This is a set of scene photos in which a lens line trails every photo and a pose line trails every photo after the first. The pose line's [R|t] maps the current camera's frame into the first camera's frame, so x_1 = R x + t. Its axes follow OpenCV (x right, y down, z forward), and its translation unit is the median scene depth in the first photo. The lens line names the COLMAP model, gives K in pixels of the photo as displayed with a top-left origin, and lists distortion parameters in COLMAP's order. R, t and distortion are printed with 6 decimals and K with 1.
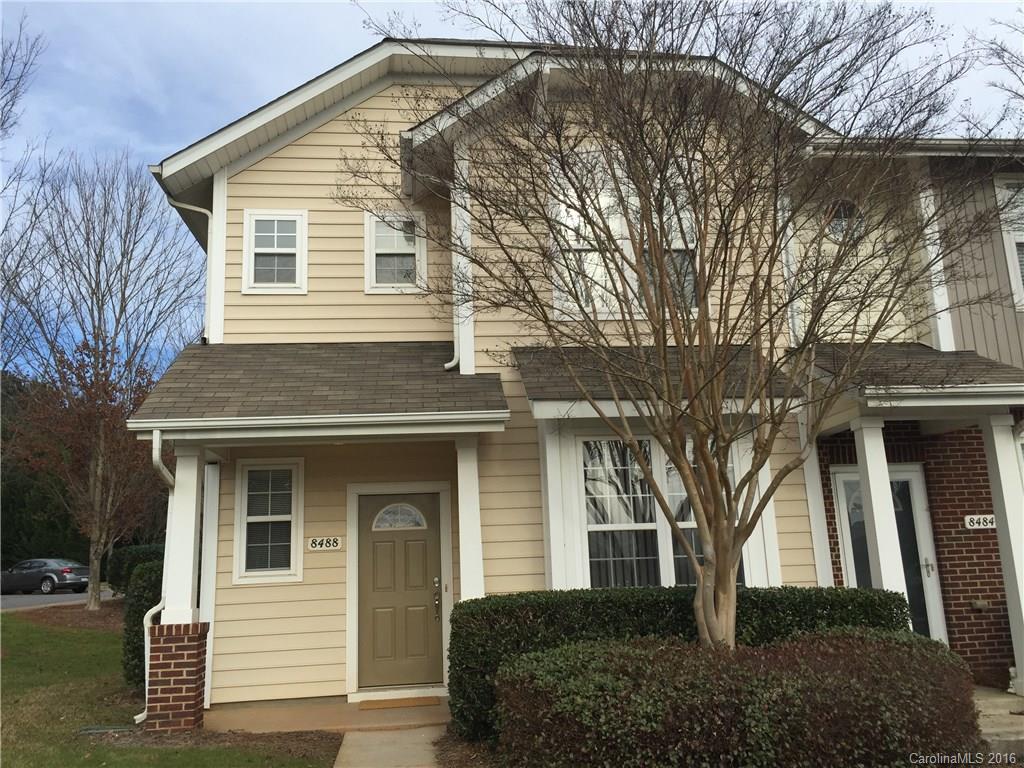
lens RADIAL K [[874.0, 0, 512.0], [0, 874.0, 384.0], [0, 0, 1]] dist [0.072622, -0.082746]
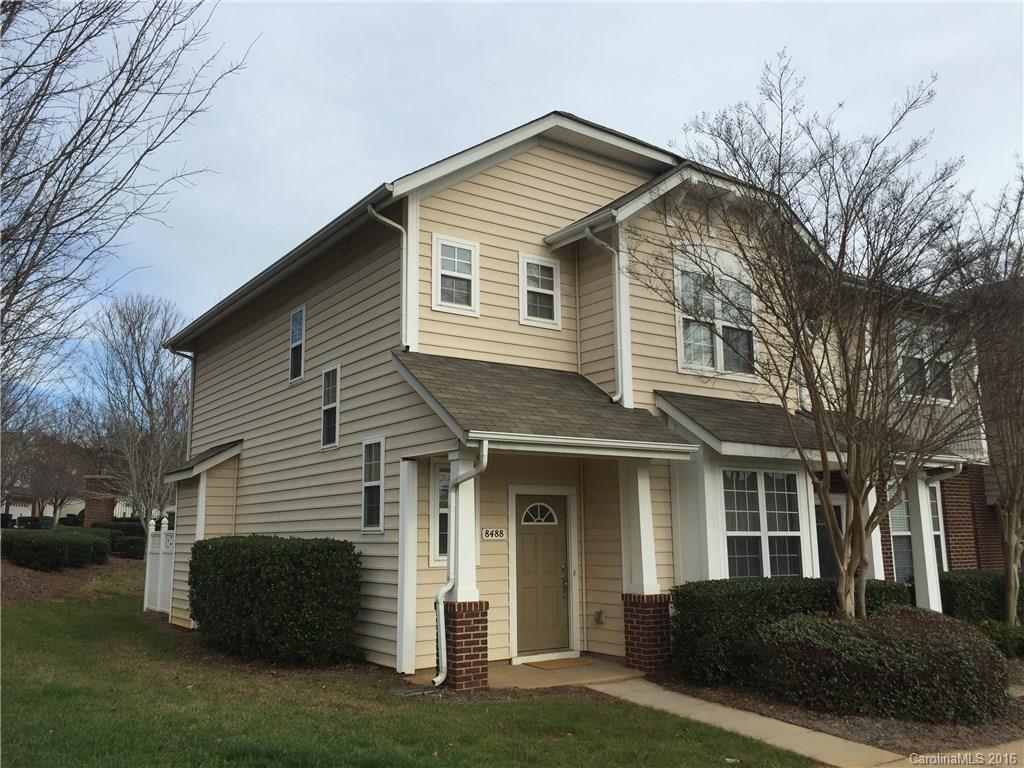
lens RADIAL K [[874.0, 0, 512.0], [0, 874.0, 384.0], [0, 0, 1]] dist [0.072622, -0.082746]
pose [[0.878758, 0.114559, 0.463314, -0.765001], [-0.130574, 0.991435, 0.002515, -0.025377], [-0.459058, -0.062707, 0.886190, -0.048042]]
